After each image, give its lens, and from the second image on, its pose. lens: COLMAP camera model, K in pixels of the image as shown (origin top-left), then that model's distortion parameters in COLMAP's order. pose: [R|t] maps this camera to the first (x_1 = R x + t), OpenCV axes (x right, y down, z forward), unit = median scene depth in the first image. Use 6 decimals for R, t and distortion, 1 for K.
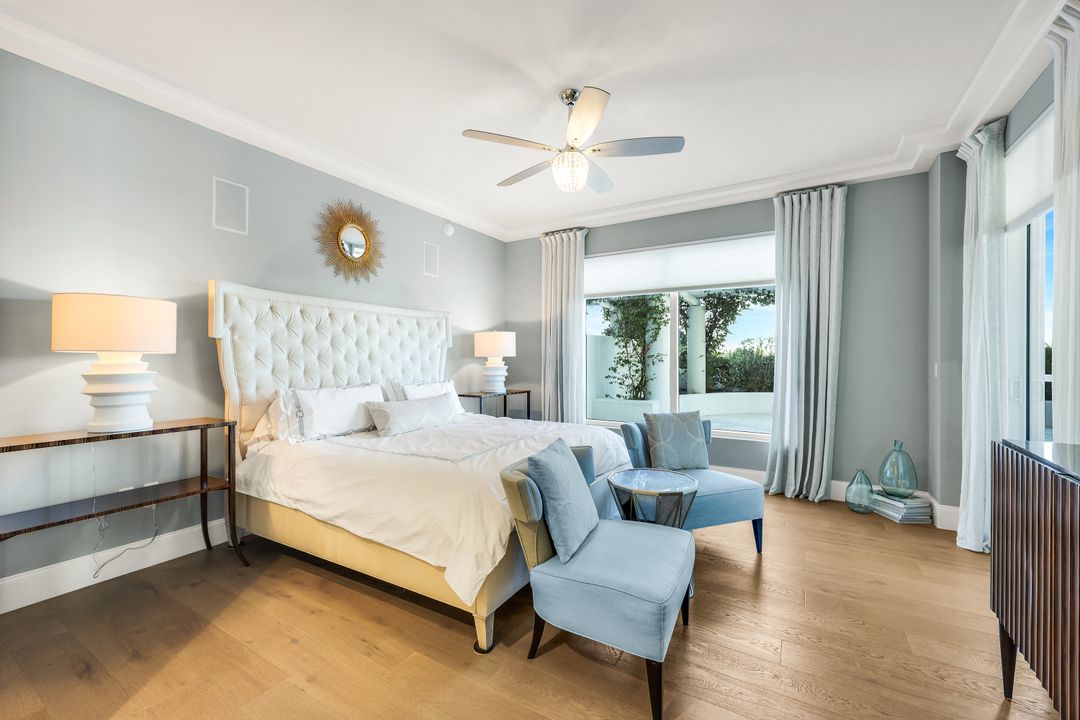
lens RADIAL K [[439.7, 0, 540.1], [0, 439.7, 358.0], [0, 0, 1]] dist [-0.001552, -0.000405]
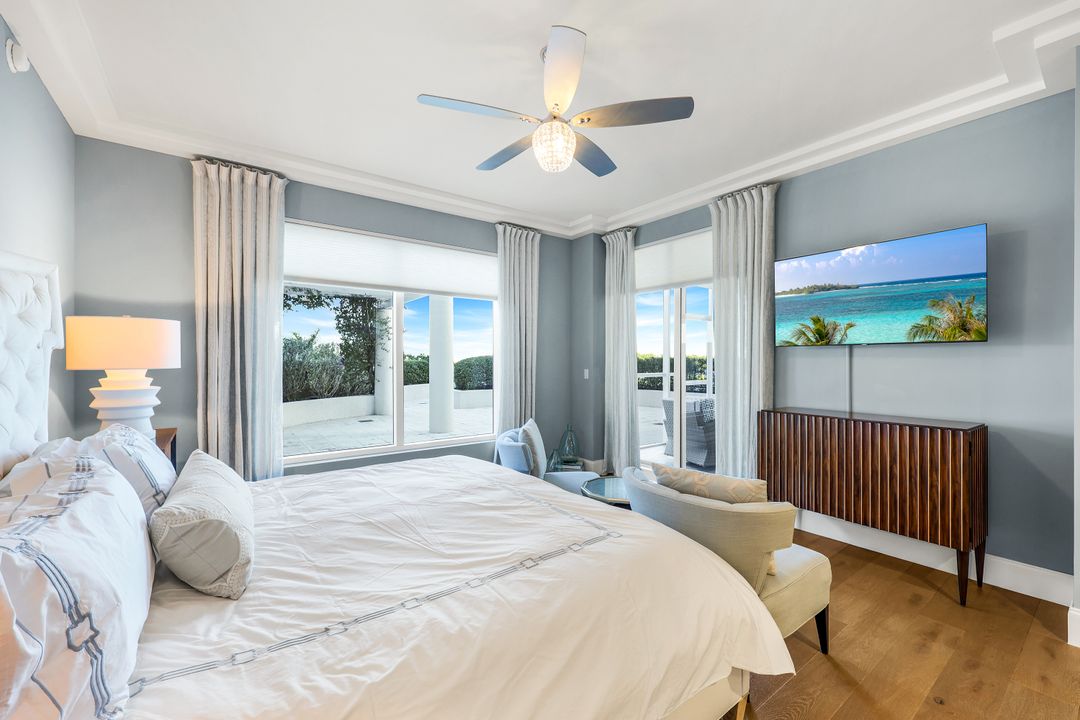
lens RADIAL K [[439.7, 0, 540.1], [0, 439.7, 358.0], [0, 0, 1]] dist [-0.001552, -0.000405]
pose [[0.365086, 0.008117, 0.930938, -0.391353], [0.011335, 0.999849, -0.013163, -0.003073], [-0.930905, 0.015358, 0.364939, 0.398687]]
